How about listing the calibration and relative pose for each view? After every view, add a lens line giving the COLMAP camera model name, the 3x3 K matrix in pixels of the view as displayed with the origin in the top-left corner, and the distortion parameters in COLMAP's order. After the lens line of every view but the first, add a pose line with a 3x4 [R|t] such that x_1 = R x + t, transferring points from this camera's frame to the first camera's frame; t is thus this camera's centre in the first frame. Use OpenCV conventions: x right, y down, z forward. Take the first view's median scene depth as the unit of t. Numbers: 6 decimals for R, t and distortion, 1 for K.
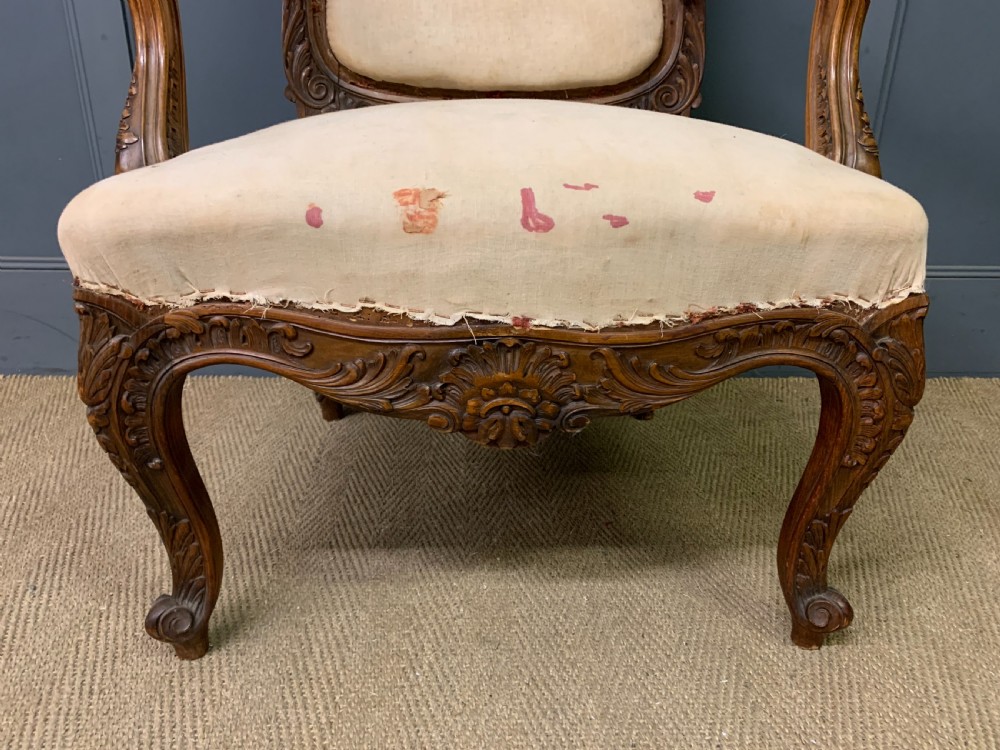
lens RADIAL K [[772.5, 0, 505.4], [0, 772.5, 377.3], [0, 0, 1]] dist [0.022211, -0.018460]
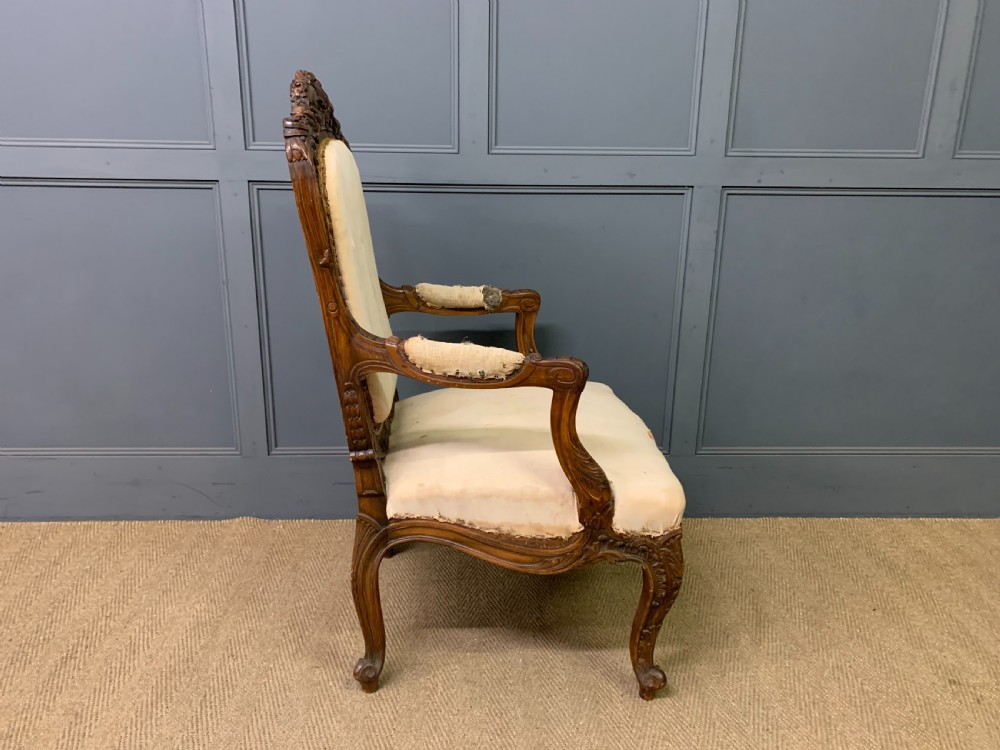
lens RADIAL K [[772.8, 0, 488.3], [0, 772.8, 373.2], [0, 0, 1]] dist [0.031422, -0.019419]
pose [[0.999986, -0.004909, -0.002203, 0.034034], [0.004656, 0.994656, -0.103142, -0.246653], [0.002697, 0.103131, 0.994664, -1.090597]]
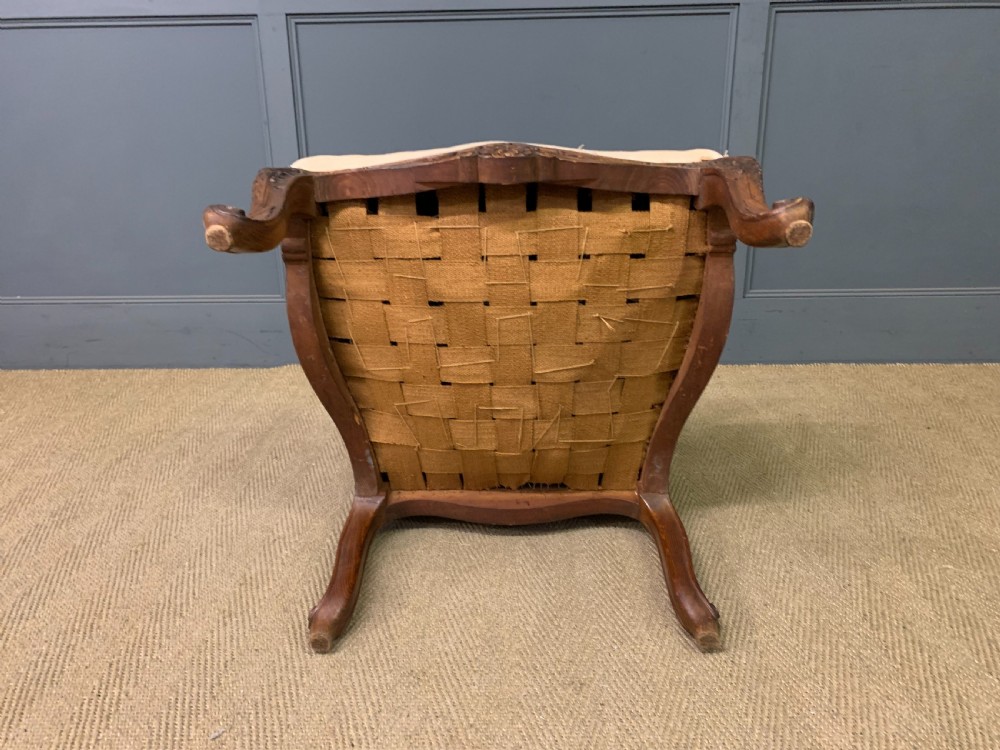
lens RADIAL K [[772.8, 0, 491.6], [0, 772.8, 365.3], [0, 0, 1]] dist [0.031422, -0.019419]
pose [[0.997122, -0.012933, -0.074696, 0.096051], [0.007460, 0.997297, -0.073091, 0.208558], [0.075440, 0.072323, 0.994524, -1.036233]]
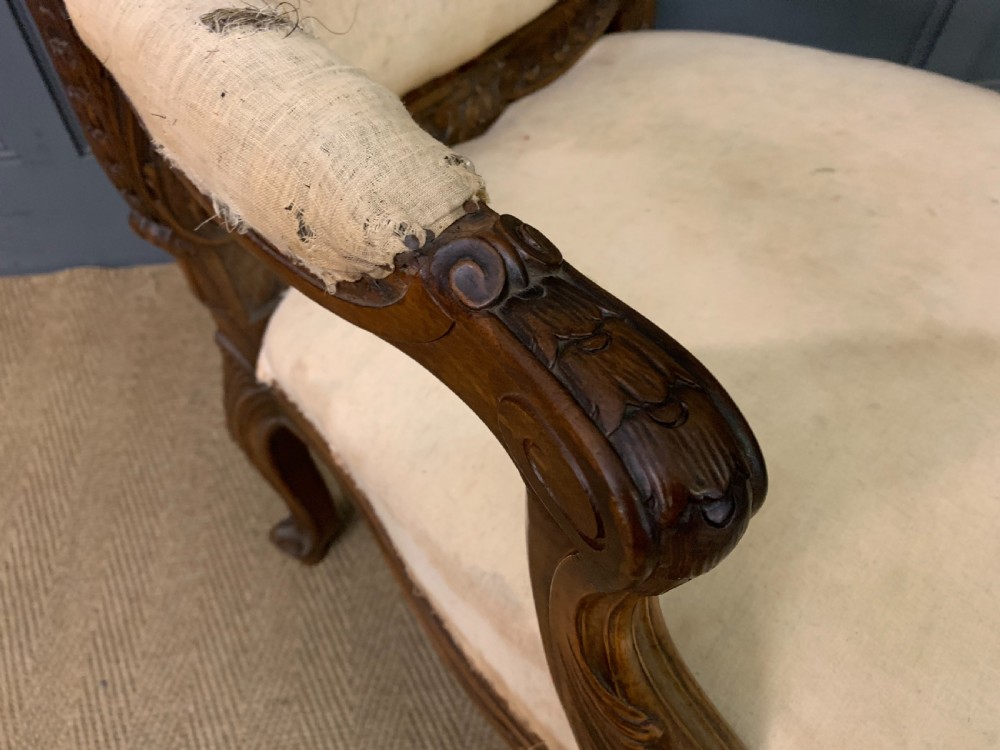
lens RADIAL K [[772.5, 0, 490.6], [0, 772.5, 371.4], [0, 0, 1]] dist [0.022211, -0.018460]
pose [[0.995259, -0.076032, 0.060645, -0.193229], [0.035010, 0.861845, 0.505962, -0.573653], [-0.090735, -0.501440, 0.860421, 0.385560]]
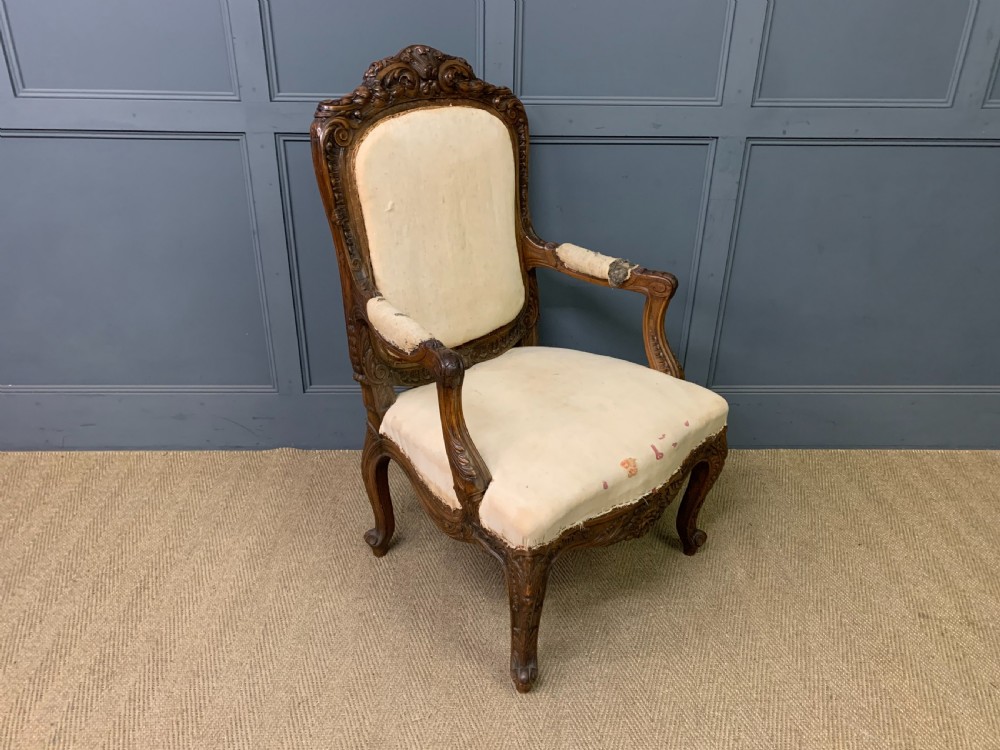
lens RADIAL K [[772.8, 0, 495.0], [0, 772.8, 381.7], [0, 0, 1]] dist [0.031422, -0.019419]
pose [[0.999951, 0.000457, -0.009929, -0.003412], [0.000324, 0.996912, 0.078532, -0.525846], [0.009934, -0.078531, 0.996862, -1.237876]]
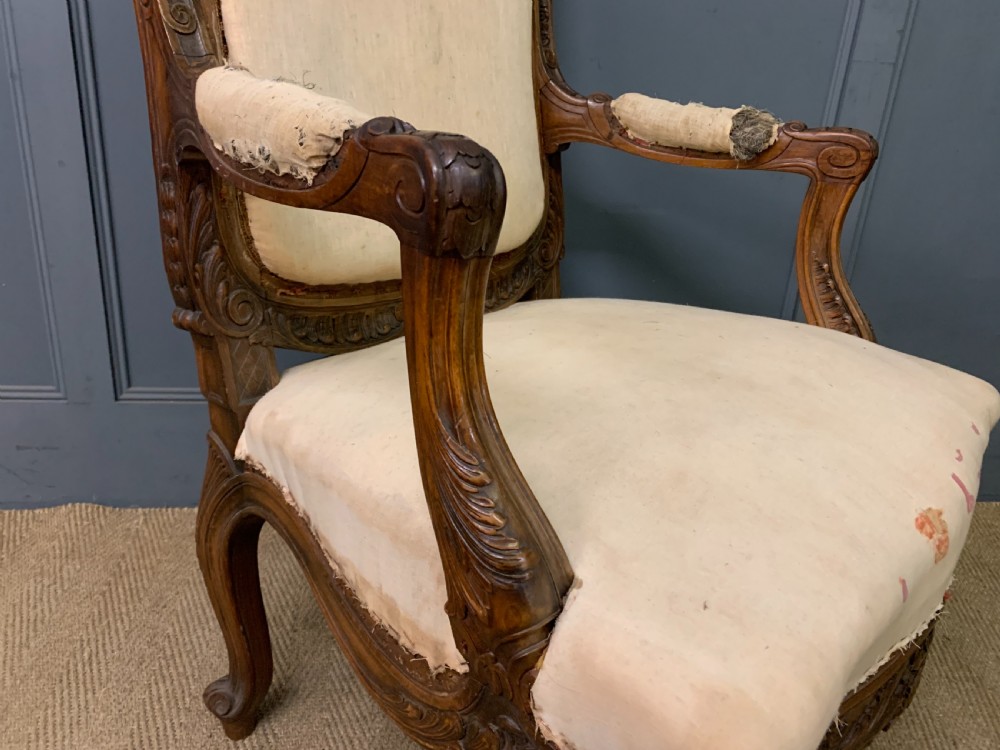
lens RADIAL K [[772.5, 0, 489.8], [0, 772.5, 378.2], [0, 0, 1]] dist [0.022211, -0.018460]
pose [[0.995190, 0.011240, 0.097317, -0.152594], [-0.010306, 0.999896, -0.010093, -0.282764], [-0.097420, 0.009042, 0.995202, 0.058748]]
